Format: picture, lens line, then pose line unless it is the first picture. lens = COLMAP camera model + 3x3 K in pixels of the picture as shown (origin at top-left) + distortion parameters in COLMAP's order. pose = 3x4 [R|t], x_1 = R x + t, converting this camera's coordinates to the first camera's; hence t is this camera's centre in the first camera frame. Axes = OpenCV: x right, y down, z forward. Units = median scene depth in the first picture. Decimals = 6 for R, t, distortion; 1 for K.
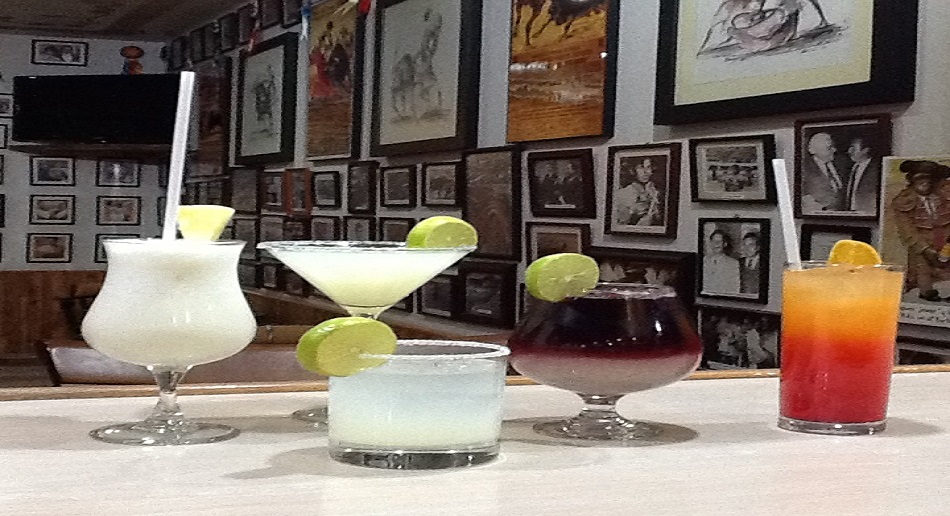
lens RADIAL K [[1575.7, 0, 475.0], [0, 1575.7, 258.0], [0, 0, 1]] dist [-0.028301, -0.002725]
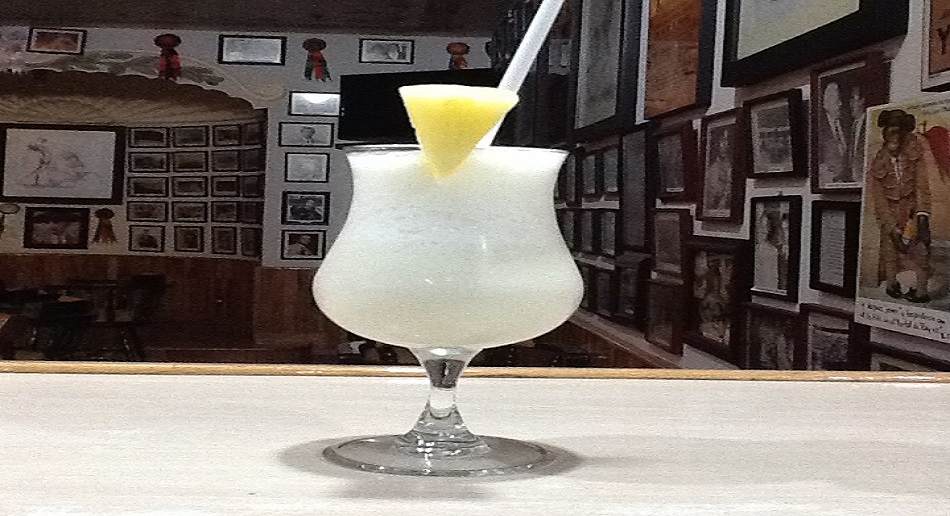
lens RADIAL K [[1560.1, 0, 478.0], [0, 1560.1, 292.6], [0, 0, 1]] dist [-0.005818, -0.008080]
pose [[0.952200, 0.018195, -0.304933, 0.149538], [-0.013169, 0.999742, 0.018532, 0.006352], [0.305192, -0.013630, 0.952193, 0.108055]]
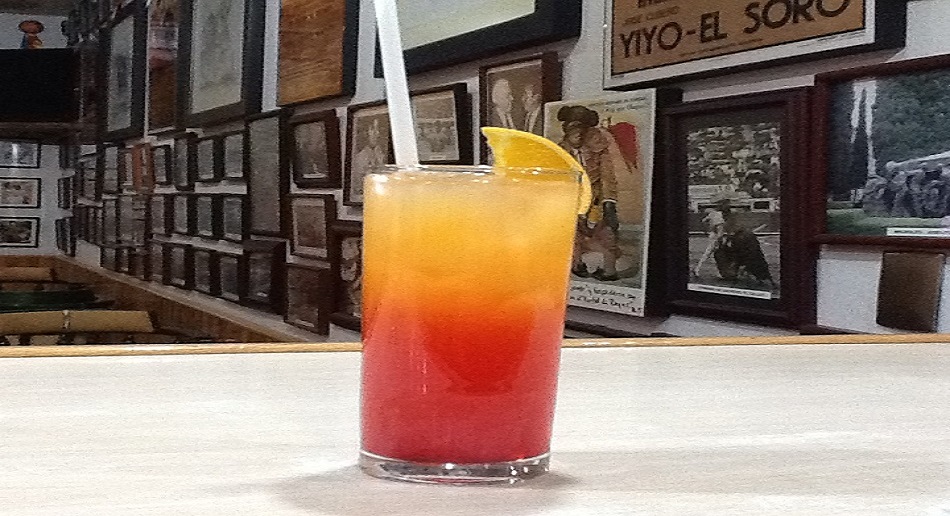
lens RADIAL K [[1560.1, 0, 478.0], [0, 1560.1, 292.6], [0, 0, 1]] dist [-0.005818, -0.008080]
pose [[0.999772, 0.004400, -0.020871, 0.115864], [-0.003838, 0.999631, 0.026890, 0.006397], [0.020982, -0.026804, 0.999420, 0.084148]]
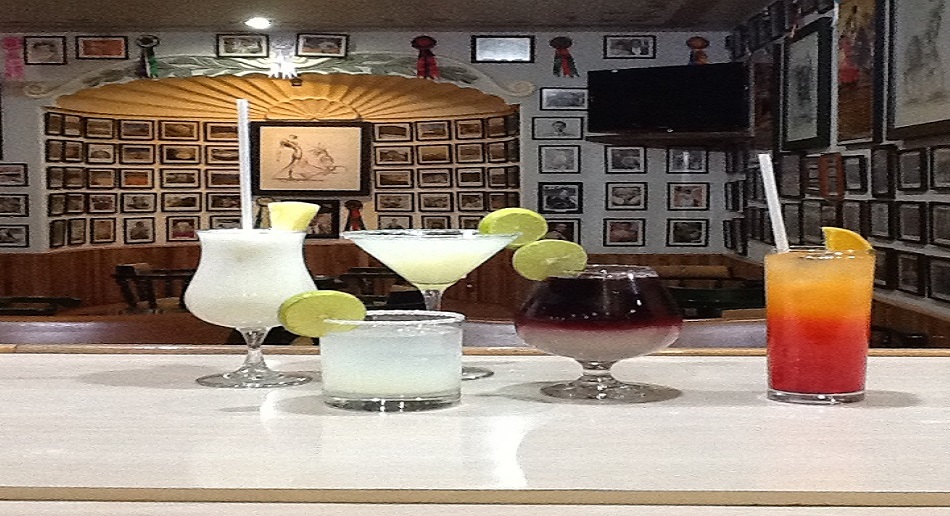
lens RADIAL K [[1560.1, 0, 478.0], [0, 1560.1, 292.6], [0, 0, 1]] dist [-0.005818, -0.008080]
pose [[0.922313, 0.011564, -0.386270, 0.072686], [0.001158, 0.999465, 0.032686, -0.000284], [0.386441, -0.030594, 0.921806, -0.016240]]
